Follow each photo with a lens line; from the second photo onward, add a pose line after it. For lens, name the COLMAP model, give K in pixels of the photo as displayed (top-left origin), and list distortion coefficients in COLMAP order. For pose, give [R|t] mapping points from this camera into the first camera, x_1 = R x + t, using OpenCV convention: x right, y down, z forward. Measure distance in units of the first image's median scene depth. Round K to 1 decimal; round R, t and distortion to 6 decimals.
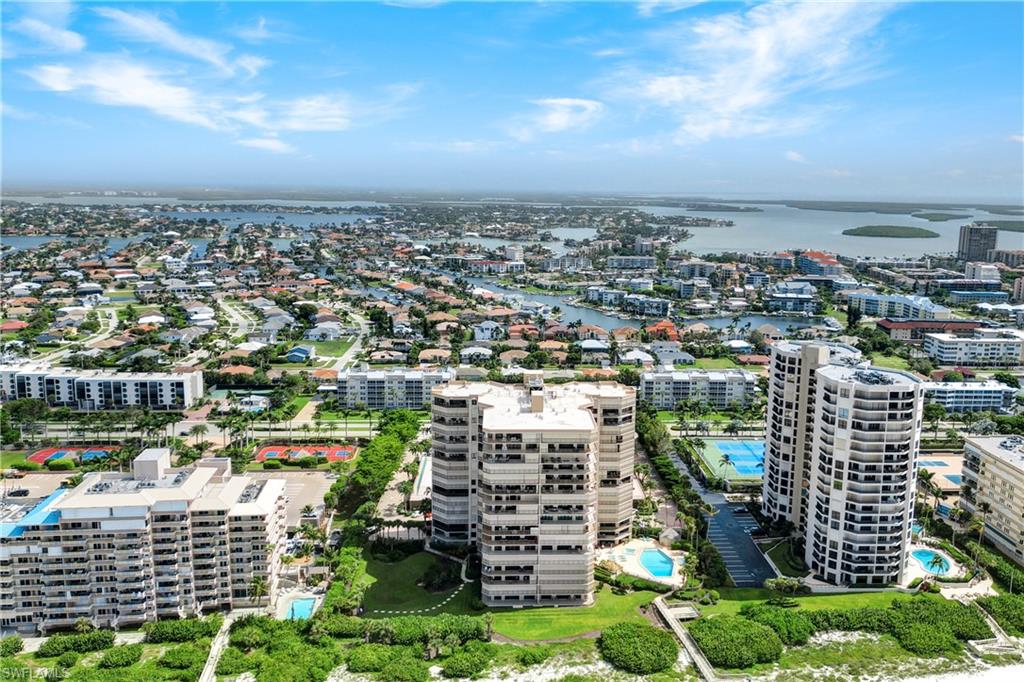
lens RADIAL K [[932.0, 0, 526.7], [0, 932.0, 340.1], [0, 0, 1]] dist [0.102839, -0.164453]
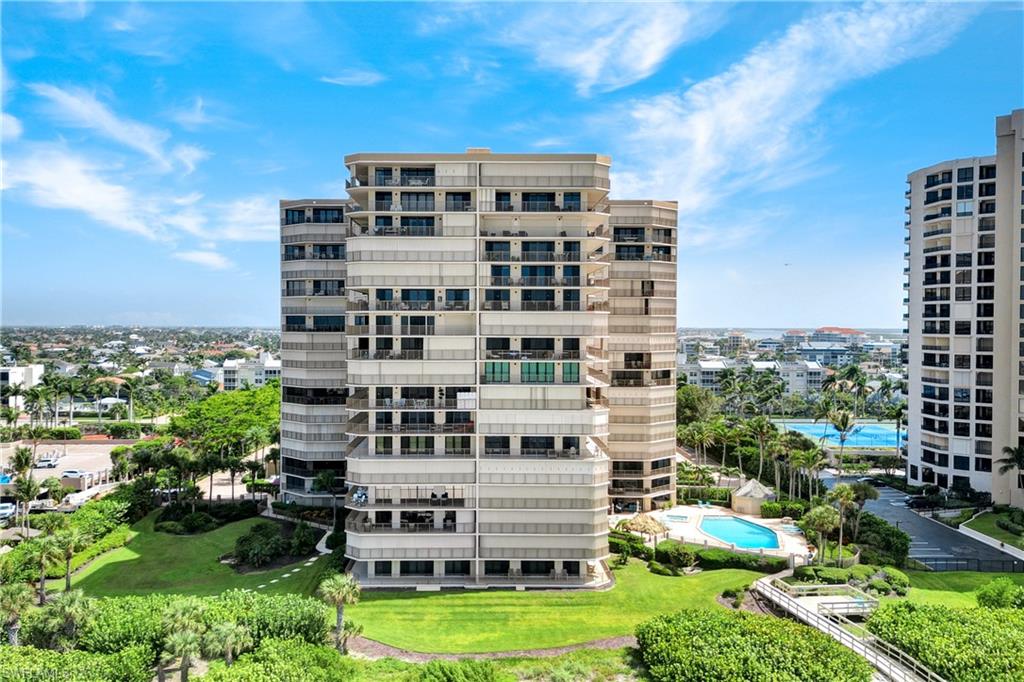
lens RADIAL K [[931.8, 0, 465.7], [0, 931.8, 312.1], [0, 0, 1]] dist [0.111414, -0.160085]
pose [[0.998776, -0.011465, -0.048114, 0.027618], [0.002651, 0.983774, -0.179391, 0.230410], [0.049390, 0.179044, 0.982601, 0.547454]]
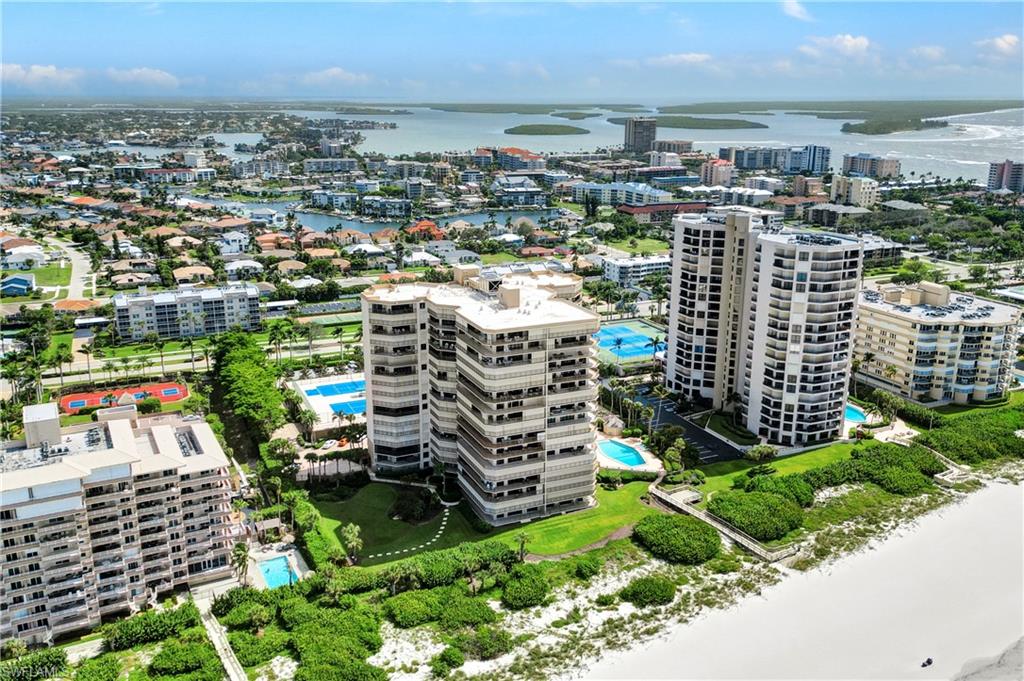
lens RADIAL K [[932.0, 0, 526.7], [0, 932.0, 339.6], [0, 0, 1]] dist [0.102839, -0.164453]
pose [[0.927889, -0.110569, 0.356085, -0.300105], [0.076093, 0.991075, 0.109458, 0.011435], [-0.365010, -0.074469, 0.928021, 0.170877]]
